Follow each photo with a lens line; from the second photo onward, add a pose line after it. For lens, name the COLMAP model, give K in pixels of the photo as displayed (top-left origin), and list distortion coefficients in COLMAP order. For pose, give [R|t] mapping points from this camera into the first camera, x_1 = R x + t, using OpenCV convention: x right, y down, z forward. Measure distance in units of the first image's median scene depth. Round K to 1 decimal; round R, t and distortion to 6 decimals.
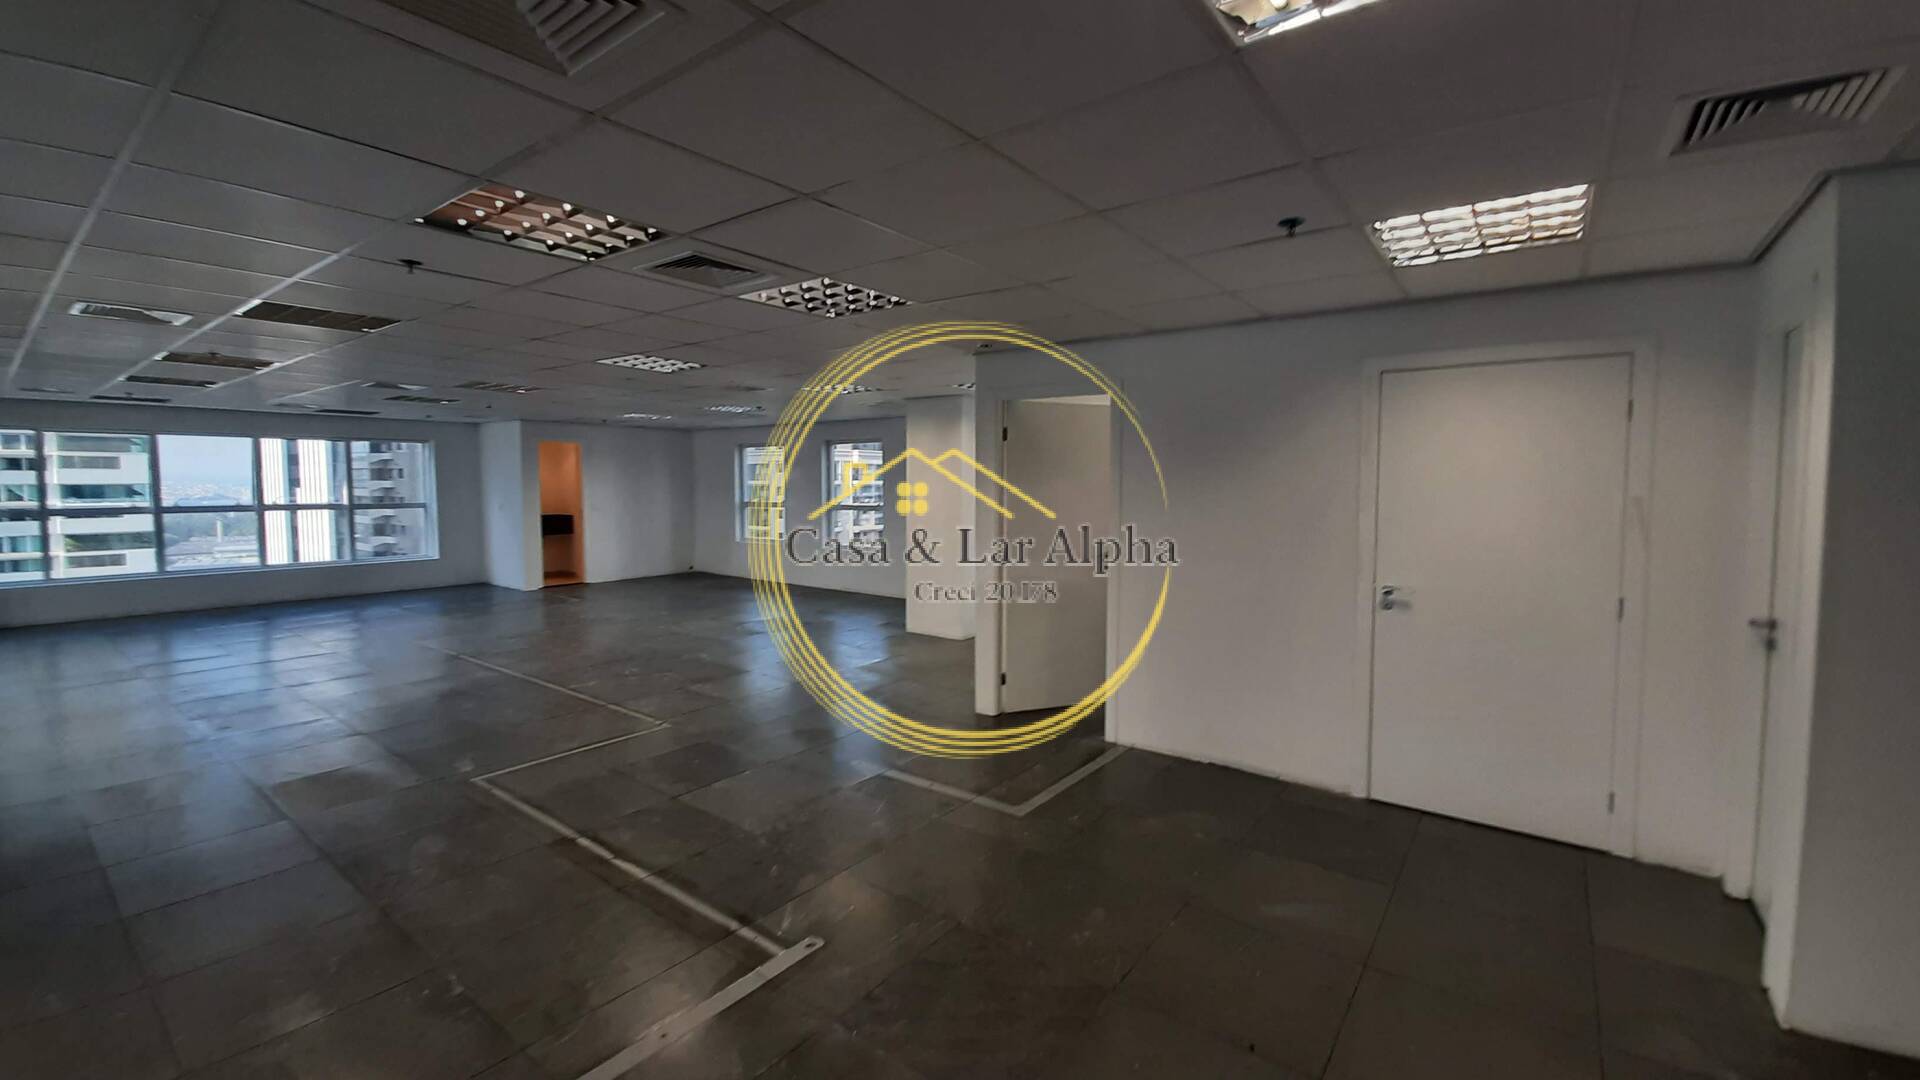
lens RADIAL K [[761.7, 0, 962.7], [0, 761.7, 530.6], [0, 0, 1]] dist [0.033923, -0.019116]
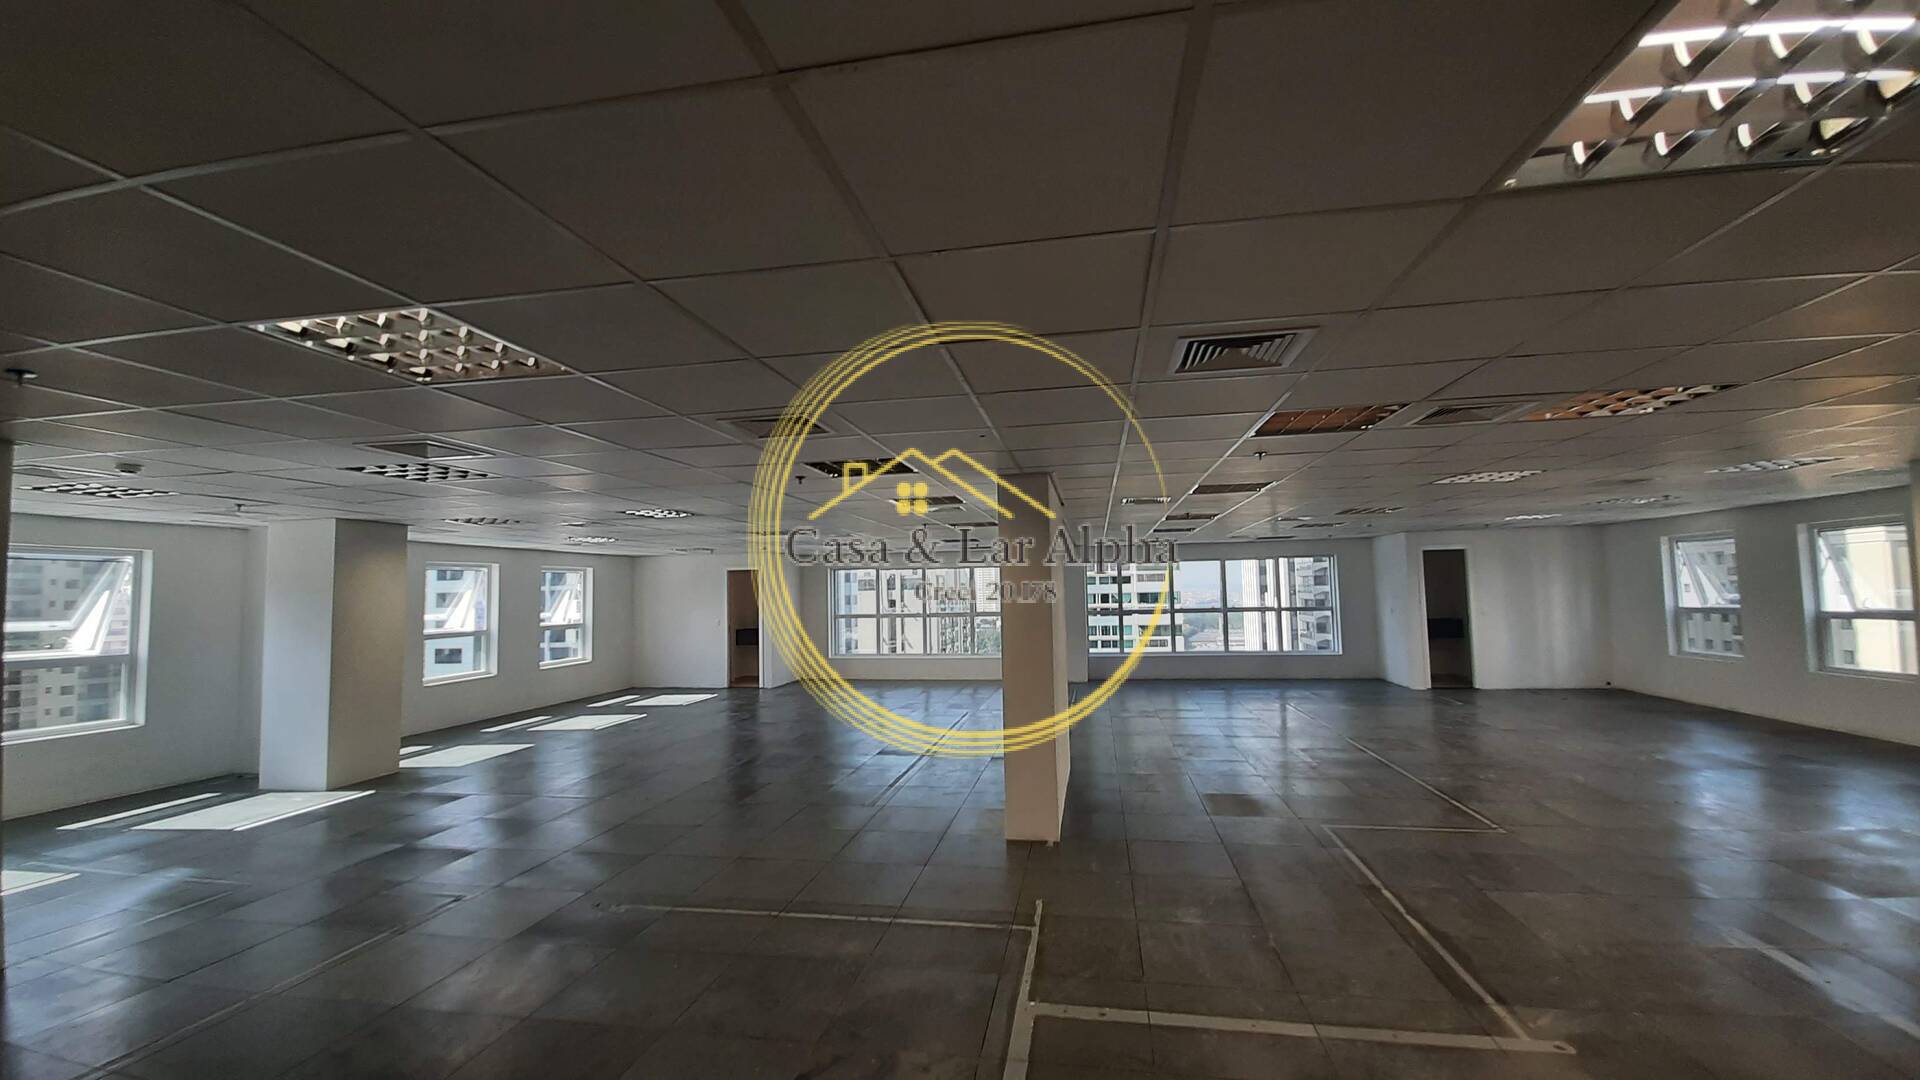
lens RADIAL K [[761.7, 0, 962.7], [0, 761.7, 530.6], [0, 0, 1]] dist [0.033923, -0.019116]
pose [[0.457223, -0.083465, -0.885427, 0.129766], [-0.032693, 0.993336, -0.110520, -0.003076], [0.888751, 0.079480, 0.451448, -0.074842]]
